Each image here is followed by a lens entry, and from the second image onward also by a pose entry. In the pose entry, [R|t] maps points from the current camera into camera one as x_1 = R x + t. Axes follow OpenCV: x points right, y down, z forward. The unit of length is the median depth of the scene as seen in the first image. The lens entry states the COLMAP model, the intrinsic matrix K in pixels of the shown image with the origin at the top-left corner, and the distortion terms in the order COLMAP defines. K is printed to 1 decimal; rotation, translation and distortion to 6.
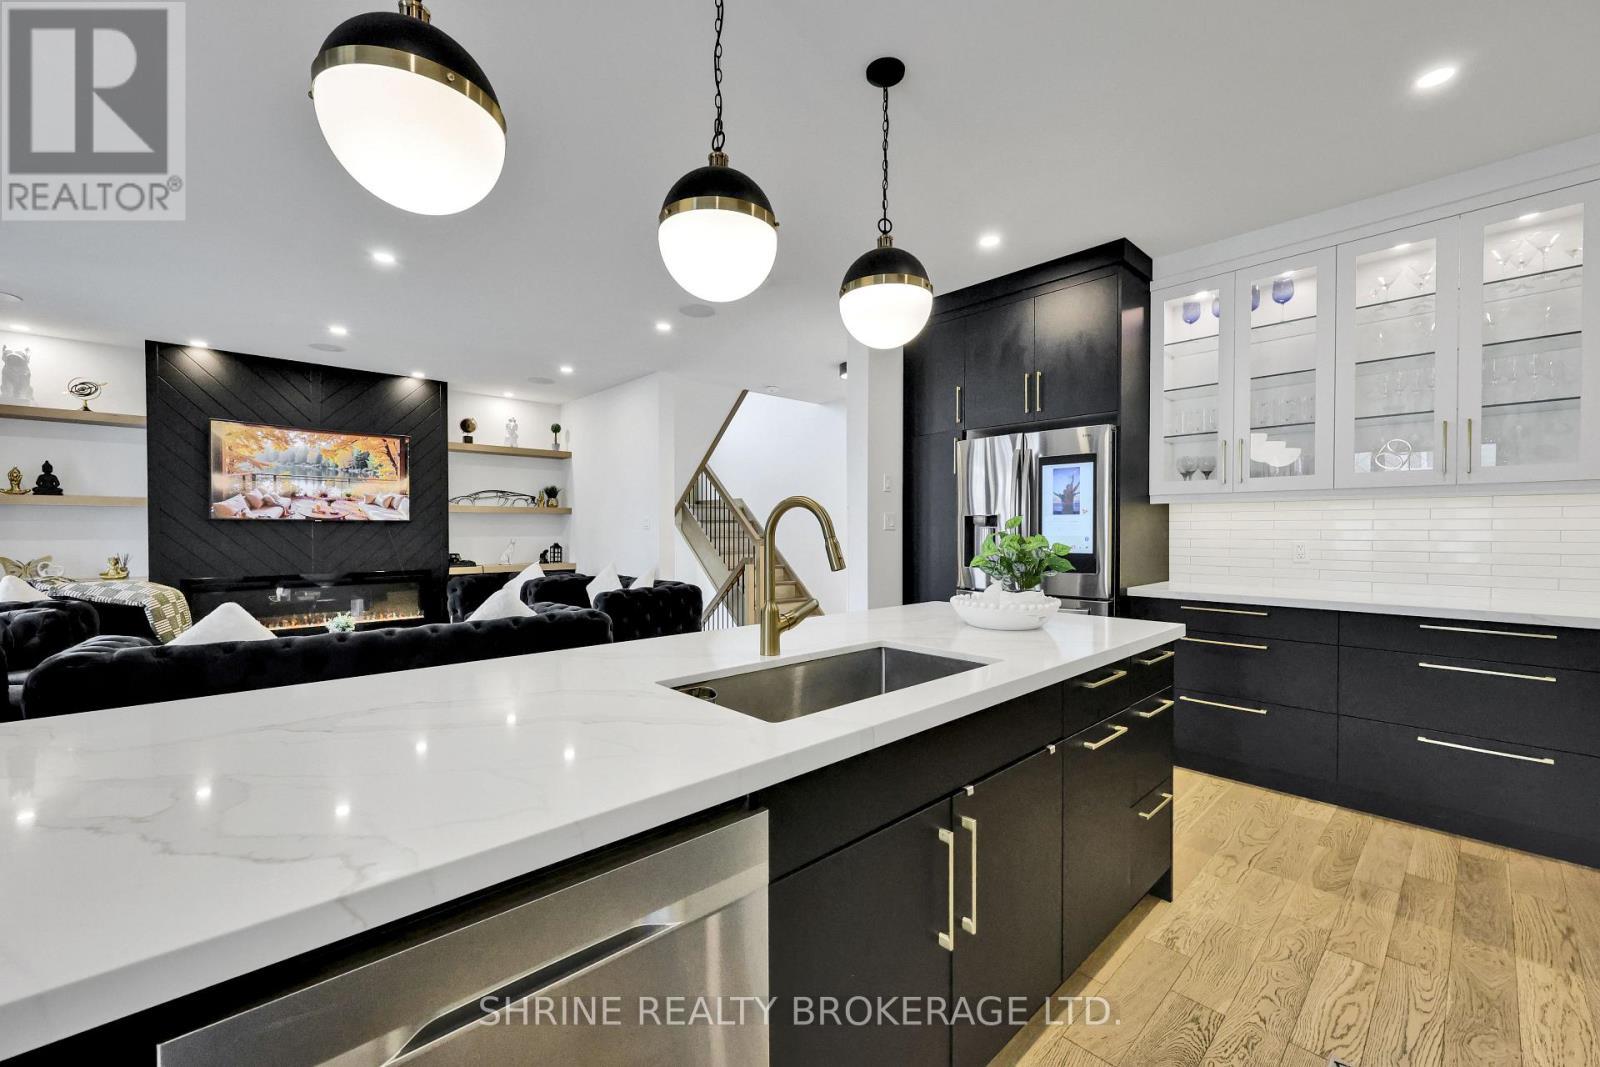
lens RADIAL K [[637.7, 0, 801.7], [0, 637.7, 538.8], [0, 0, 1]] dist [-0.000656, 0.000384]
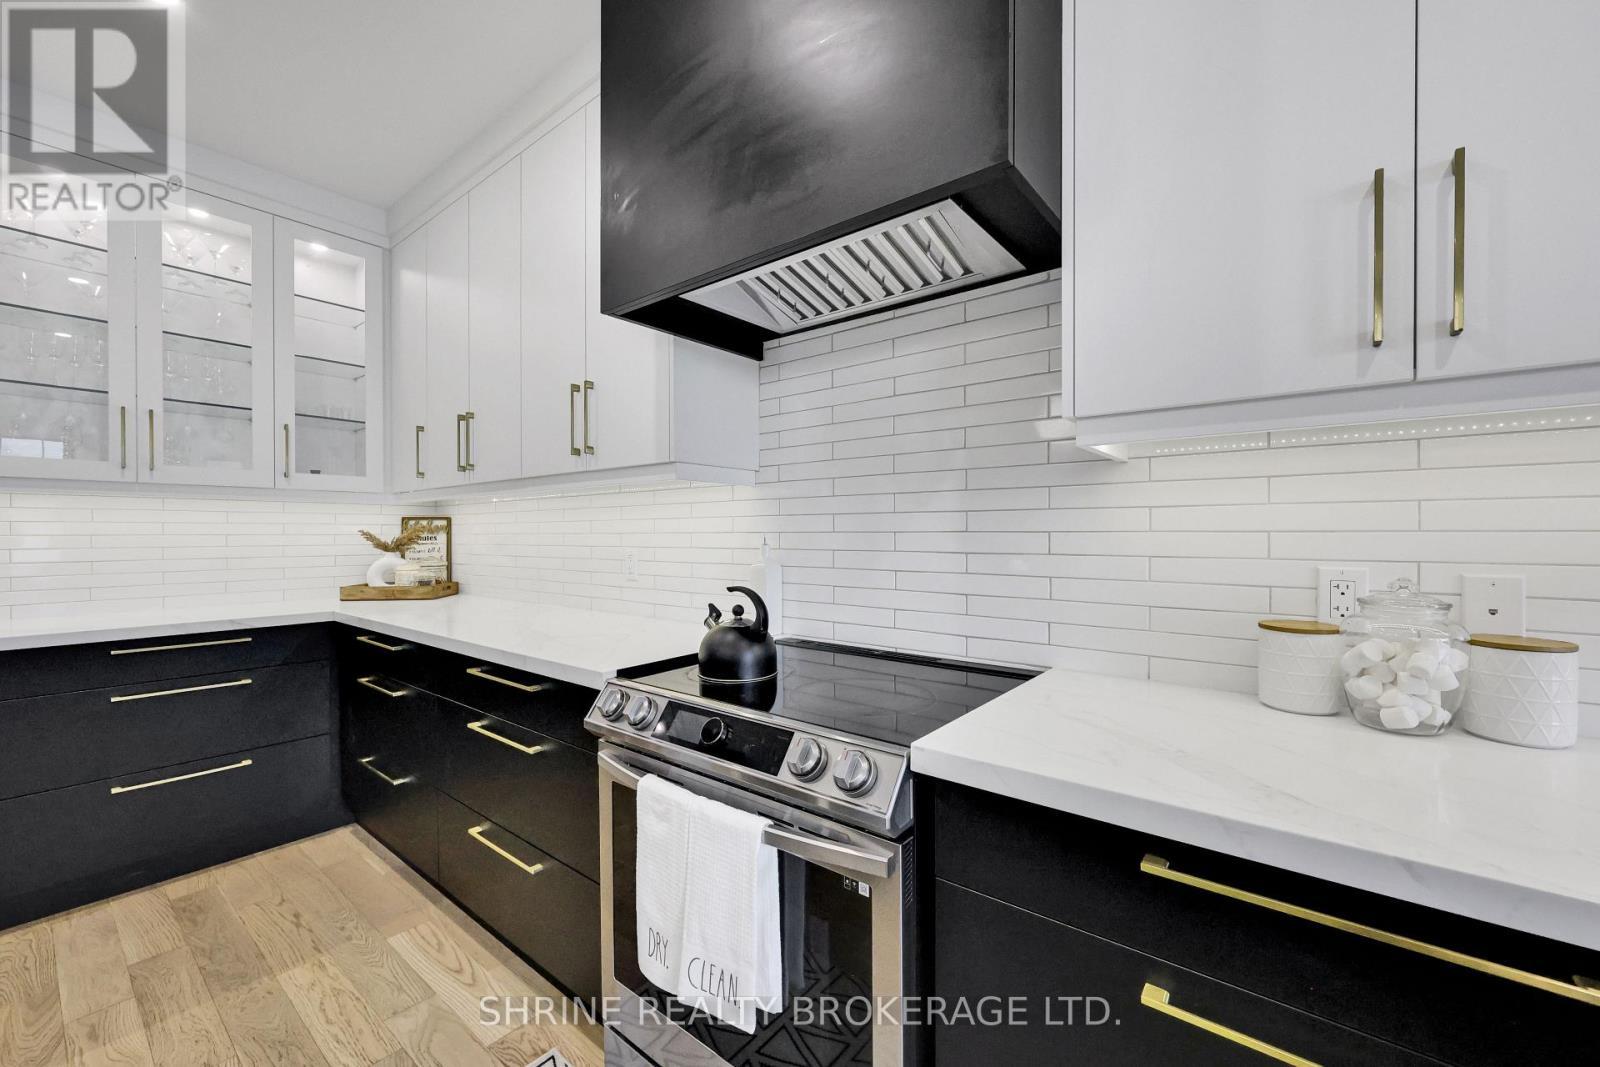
lens RADIAL K [[637.7, 0, 799.4], [0, 637.7, 539.4], [0, 0, 1]] dist [-0.000656, 0.000384]
pose [[-0.145937, -0.010723, 0.989236, 0.027197], [0.012816, 0.999837, 0.012728, -0.005299], [-0.989211, 0.014535, -0.145776, 0.177022]]
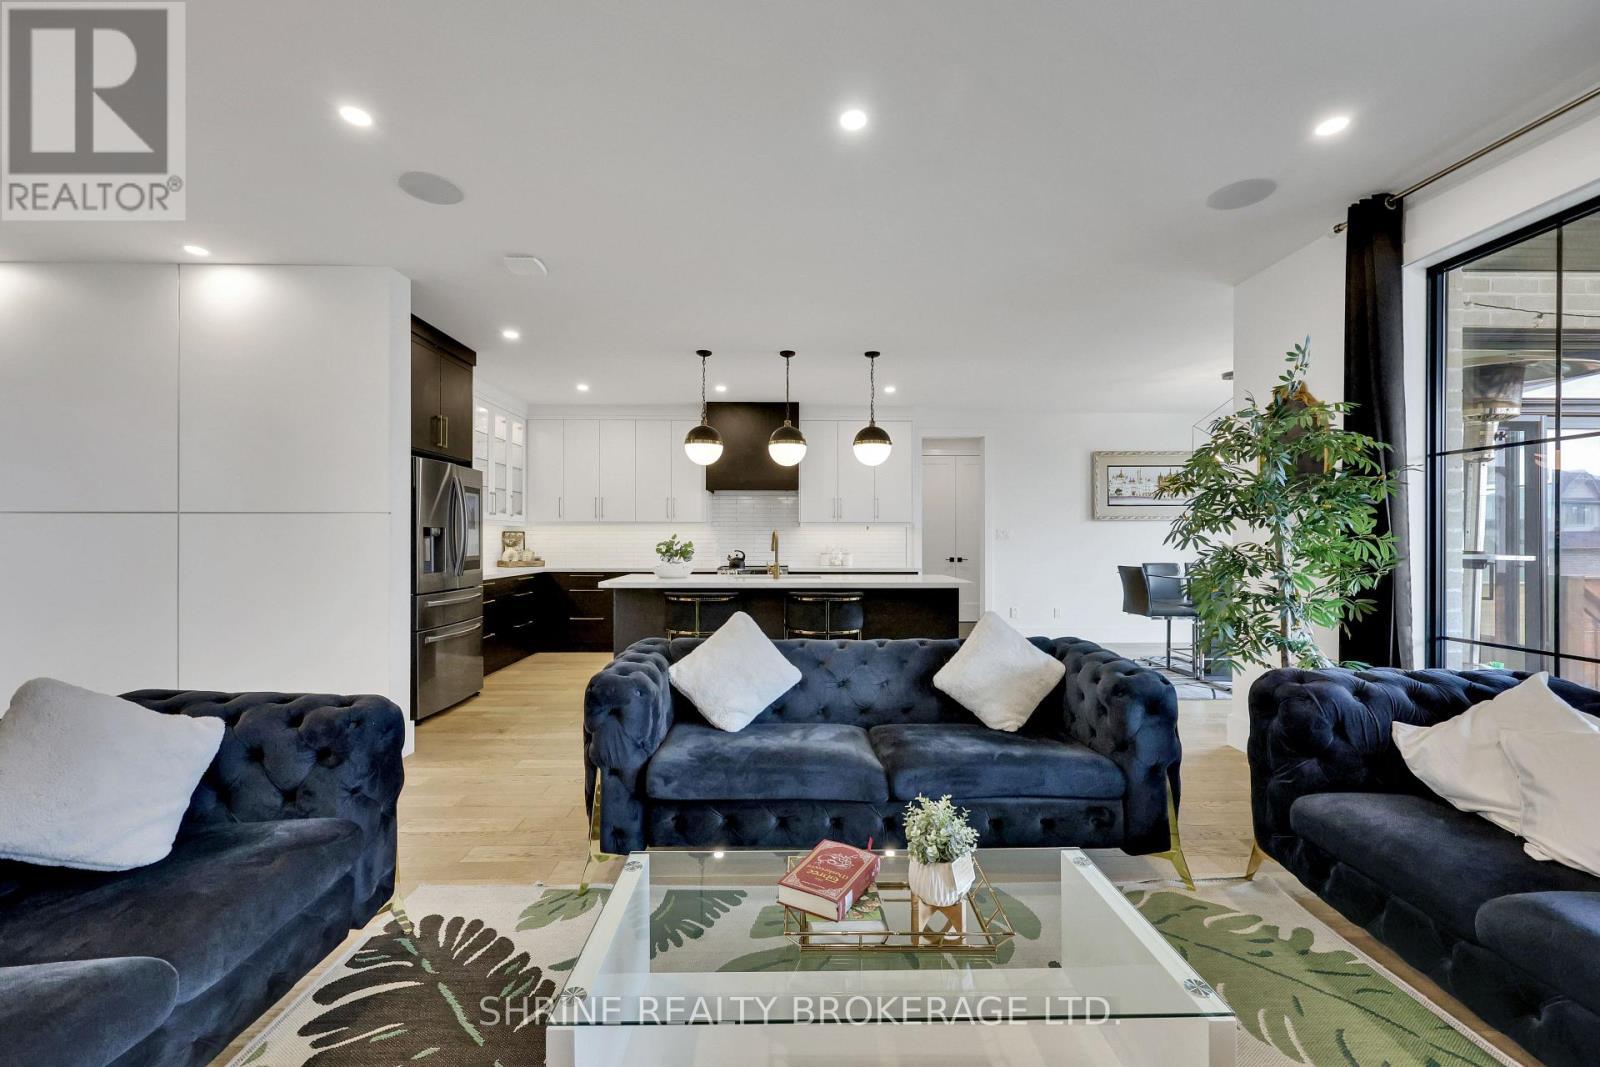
lens RADIAL K [[637.7, 0, 796.3], [0, 637.7, 549.6], [0, 0, 1]] dist [-0.000656, 0.000384]
pose [[-0.741283, -0.015374, 0.671017, -1.020561], [0.005291, 0.999573, 0.028747, -0.028196], [-0.671172, 0.024860, -0.740885, 1.488856]]
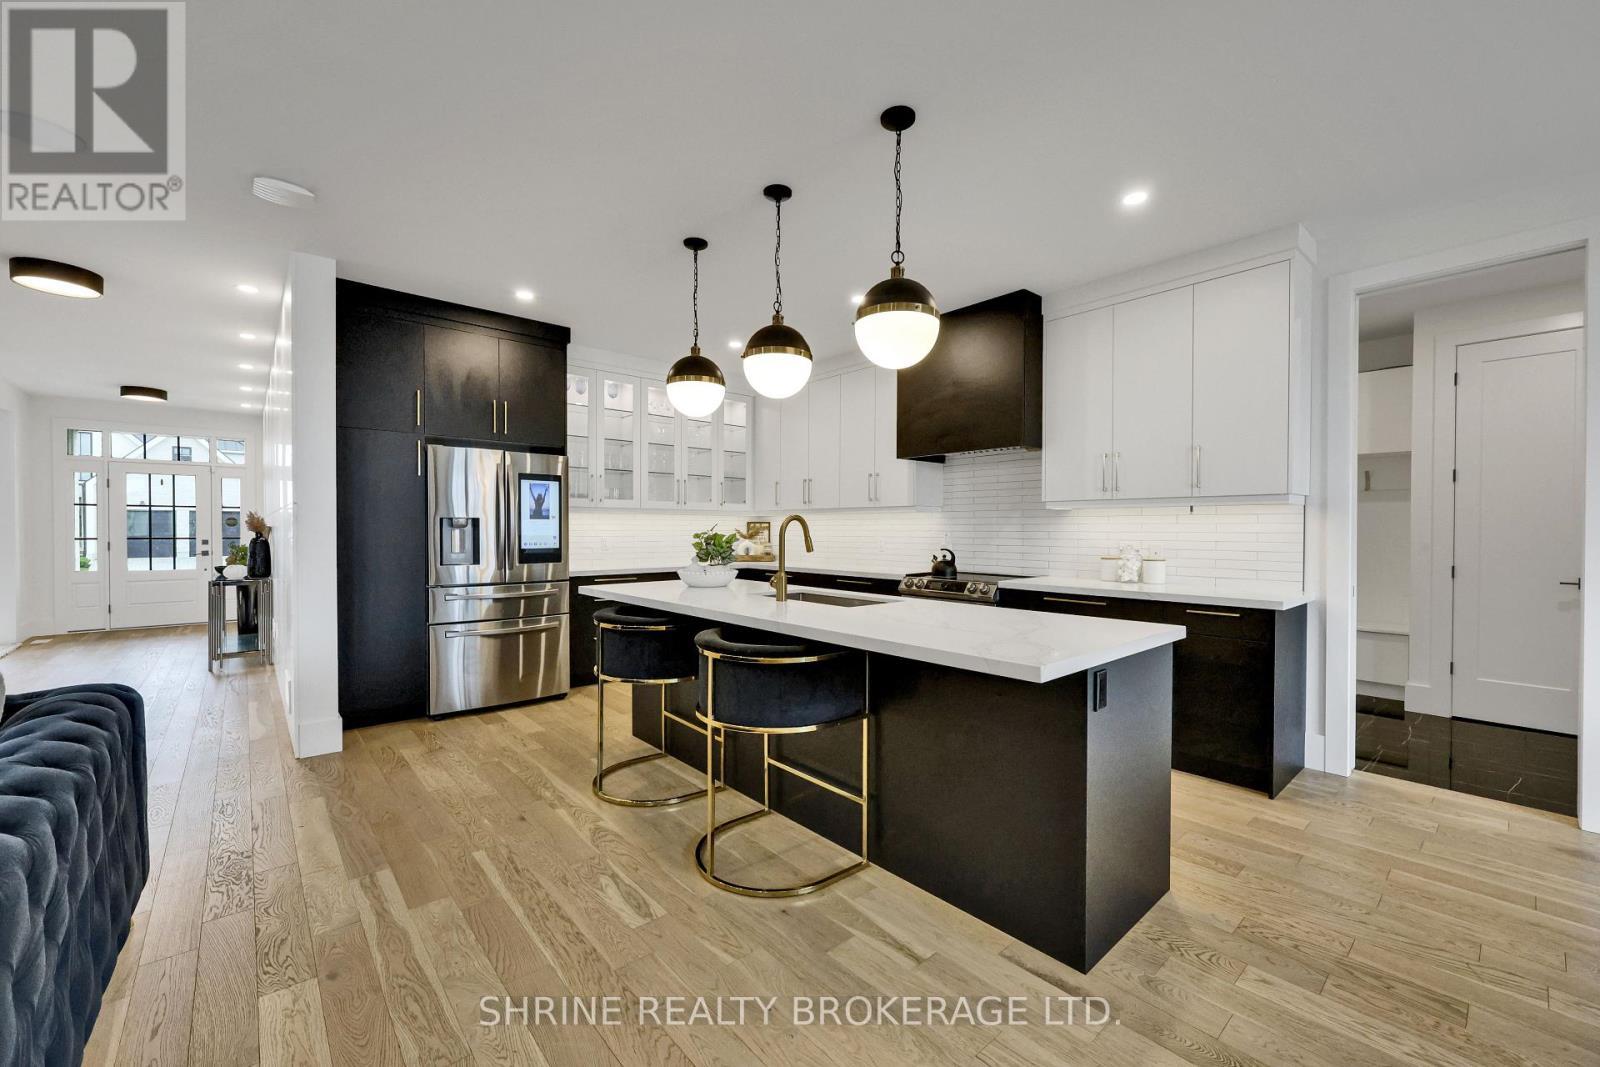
lens RADIAL K [[637.7, 0, 795.3], [0, 637.7, 531.6], [0, 0, 1]] dist [-0.000656, 0.000384]
pose [[0.034562, -0.004180, 0.999394, -0.837060], [0.008507, 0.999956, 0.003888, -0.011834], [-0.999366, 0.008367, 0.034596, 0.407383]]
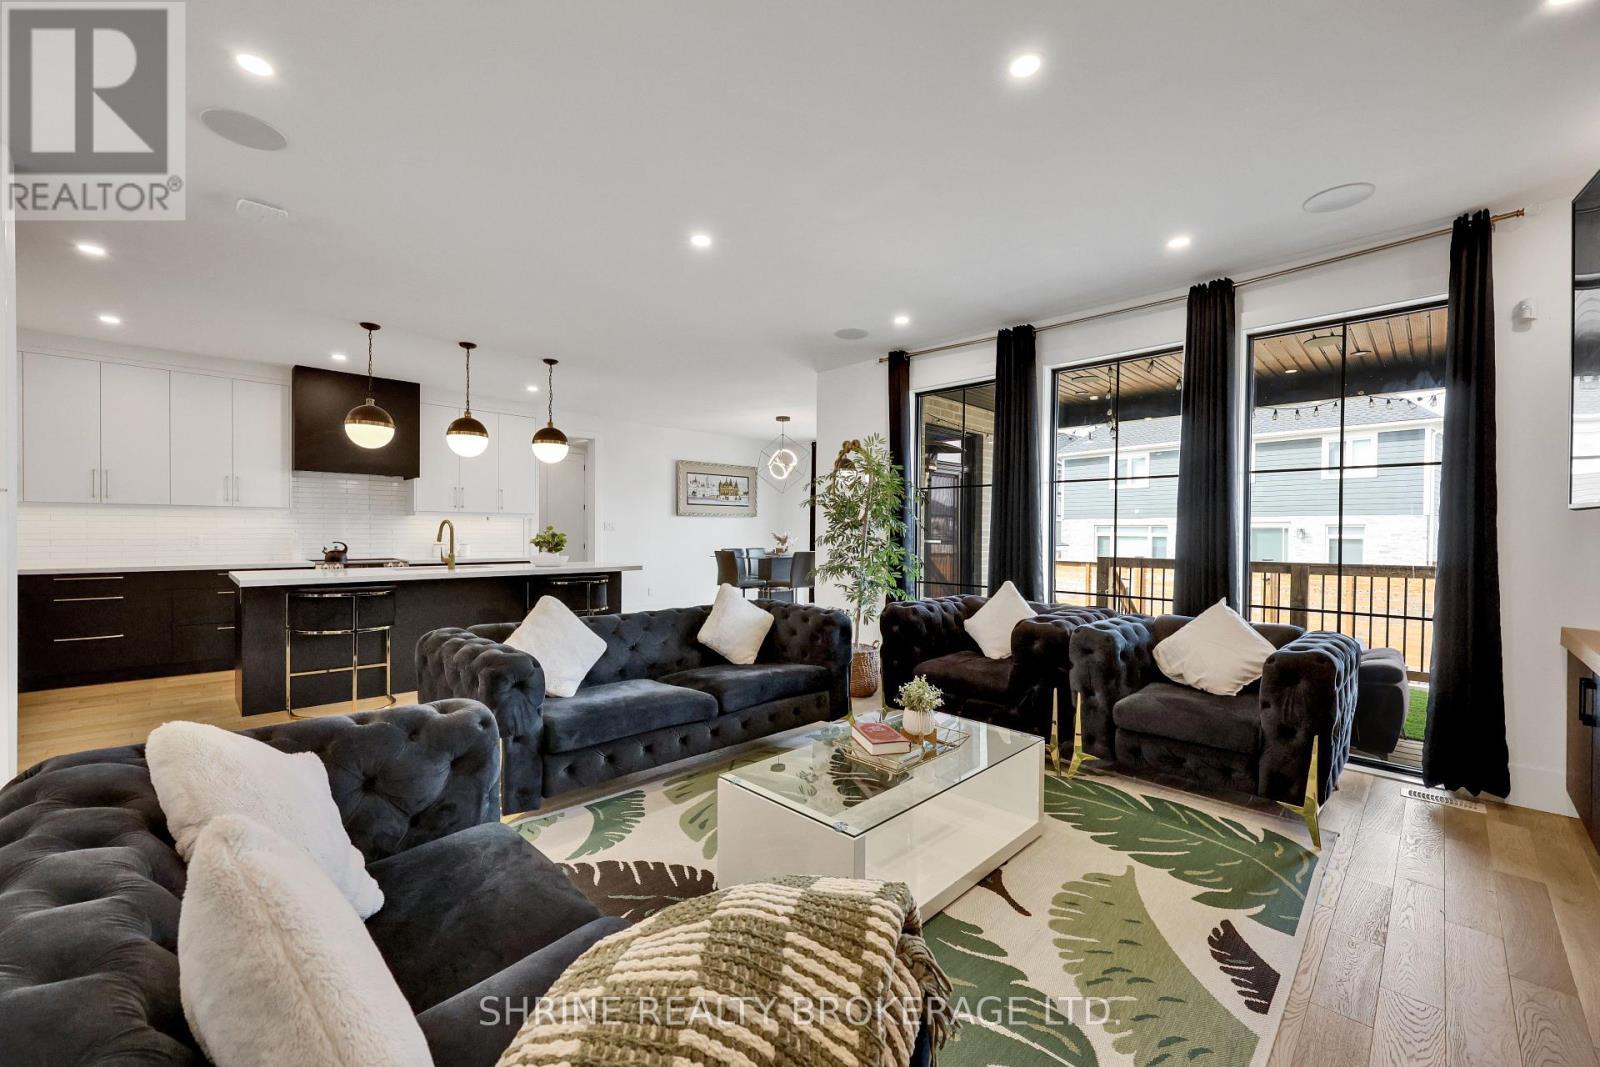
lens RADIAL K [[637.7, 0, 787.5], [0, 637.7, 533.0], [0, 0, 1]] dist [-0.000656, 0.000384]
pose [[-0.999757, -0.011126, -0.019035, -0.737975], [-0.011435, 0.999803, 0.016207, -0.035793], [0.018851, 0.016420, -0.999687, 1.877819]]
